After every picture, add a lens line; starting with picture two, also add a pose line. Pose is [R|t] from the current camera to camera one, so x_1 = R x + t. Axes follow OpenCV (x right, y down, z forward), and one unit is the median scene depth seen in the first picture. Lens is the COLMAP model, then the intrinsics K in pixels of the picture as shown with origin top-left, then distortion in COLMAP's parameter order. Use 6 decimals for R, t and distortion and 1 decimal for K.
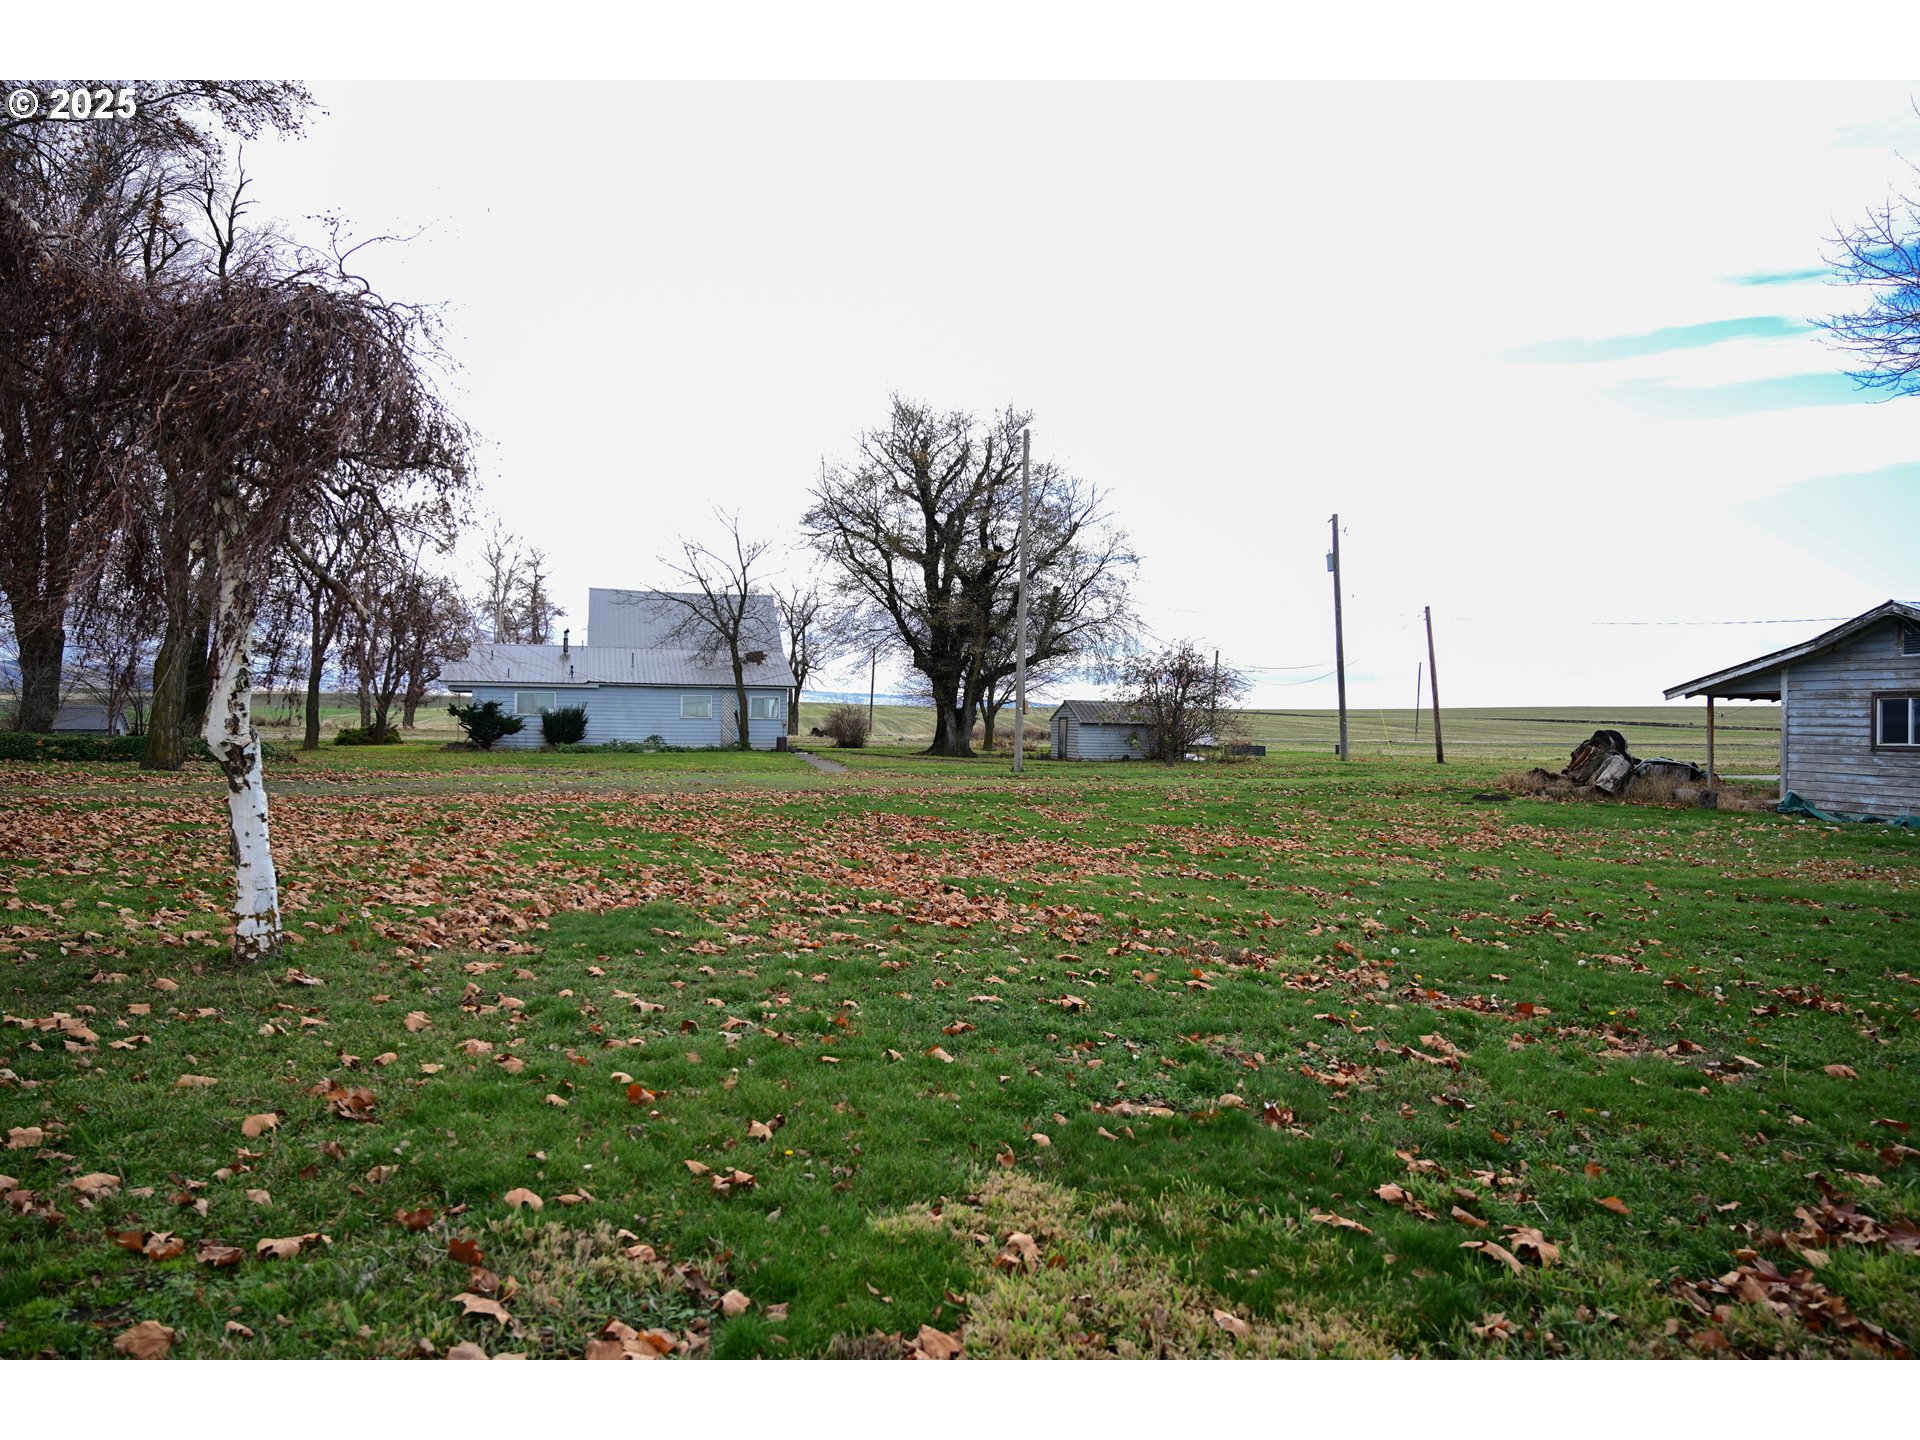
lens RADIAL K [[1395.6, 0, 960.0], [0, 1395.6, 721.3], [0, 0, 1]] dist [-0.001652, -0.001543]
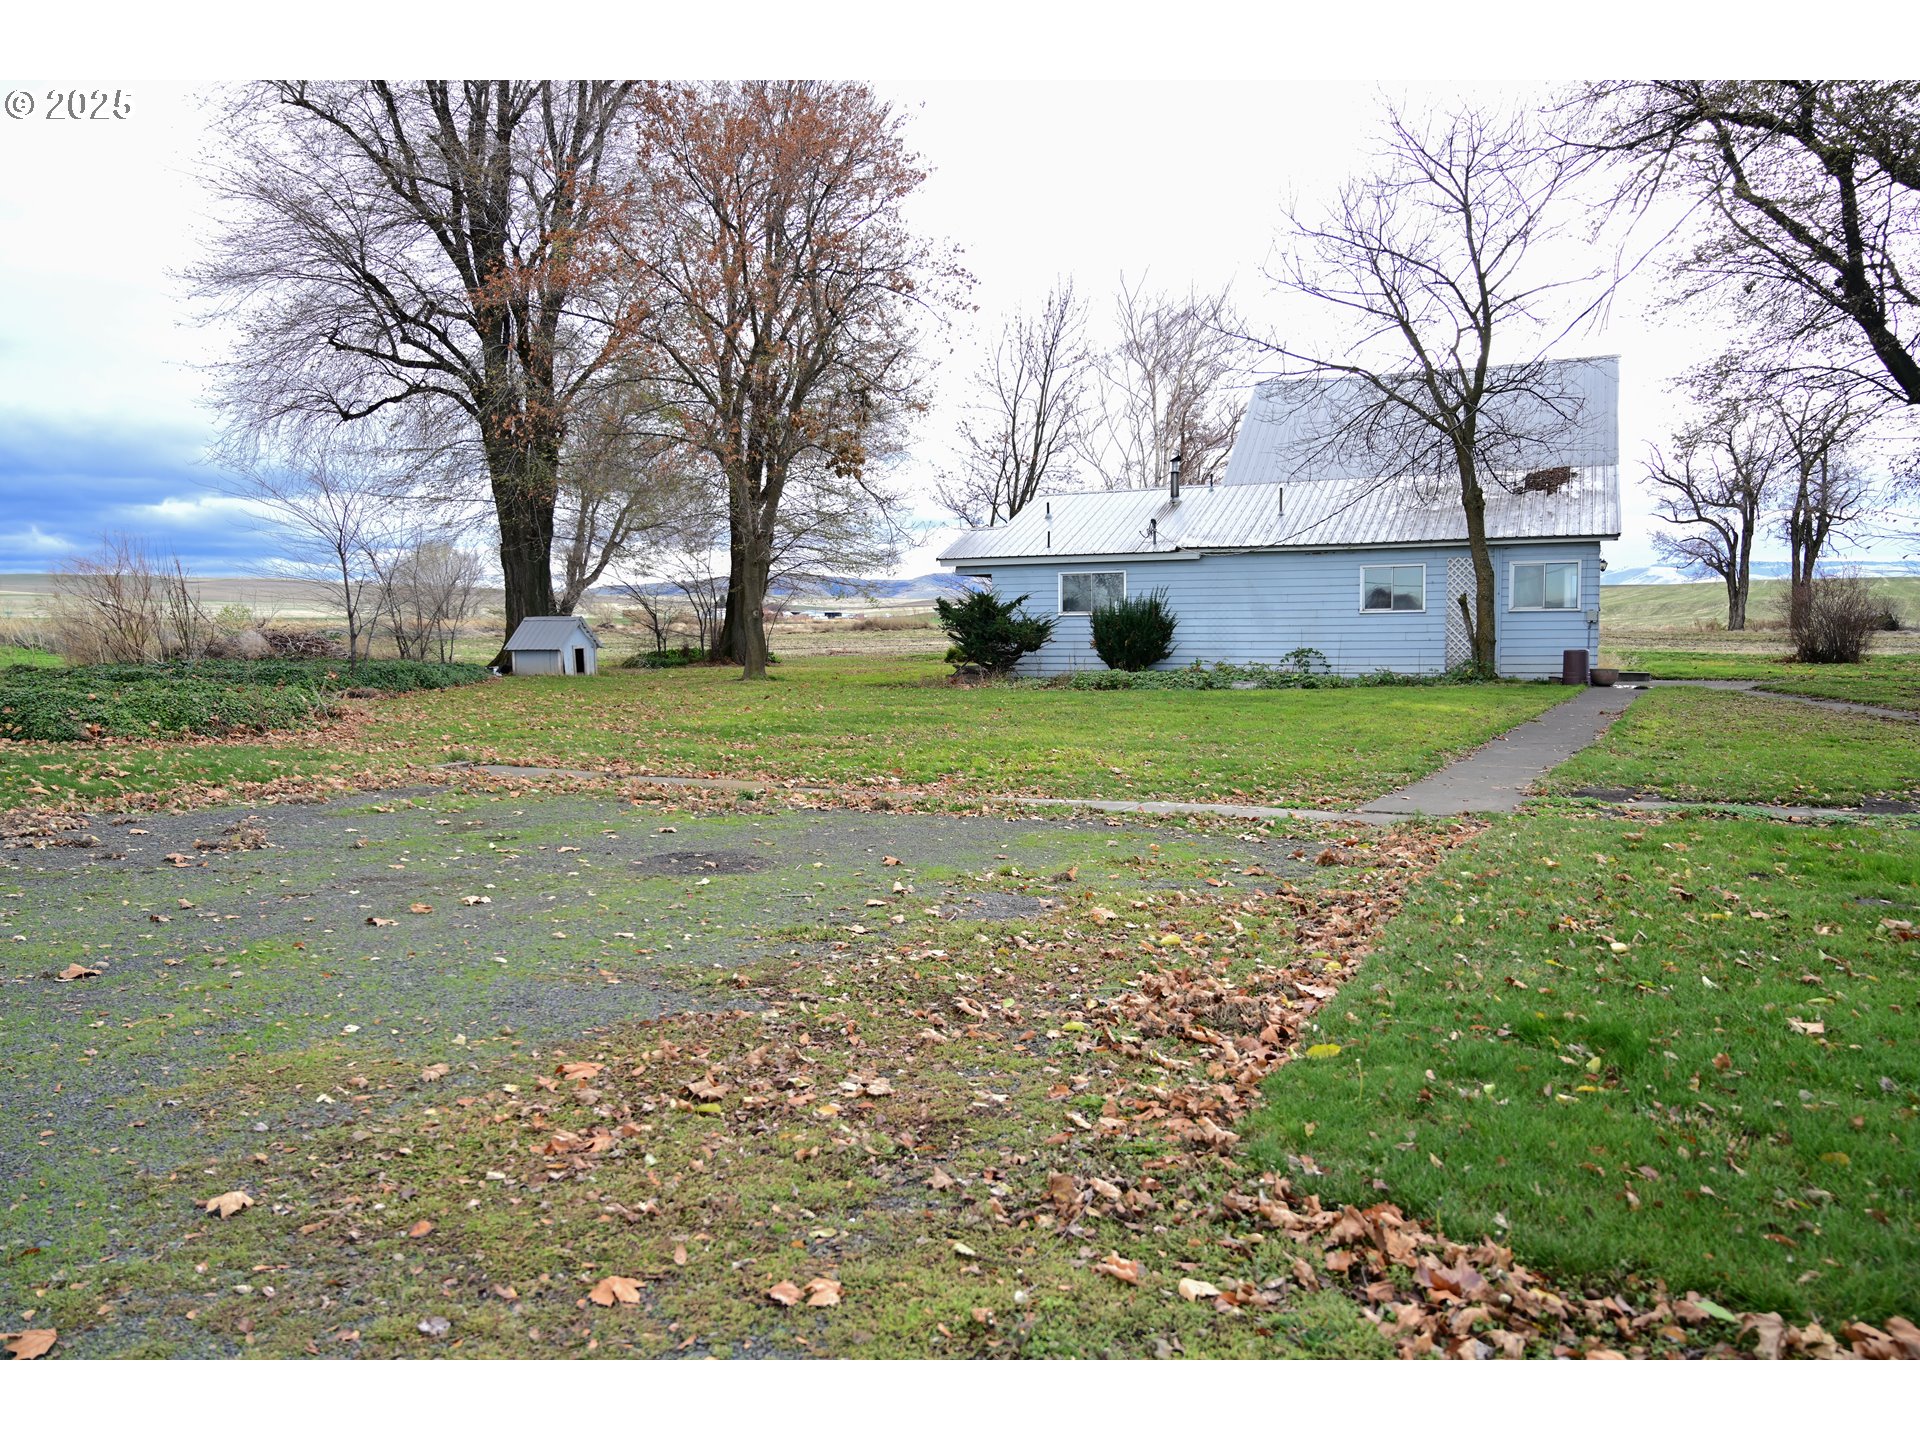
lens RADIAL K [[1395.6, 0, 960.2], [0, 1395.6, 720.7], [0, 0, 1]] dist [-0.001652, -0.001543]
pose [[0.750581, 0.029177, -0.660134, 0.020297], [0.021932, 0.997374, 0.069020, -0.002003], [0.660414, -0.066282, 0.747970, 0.550683]]
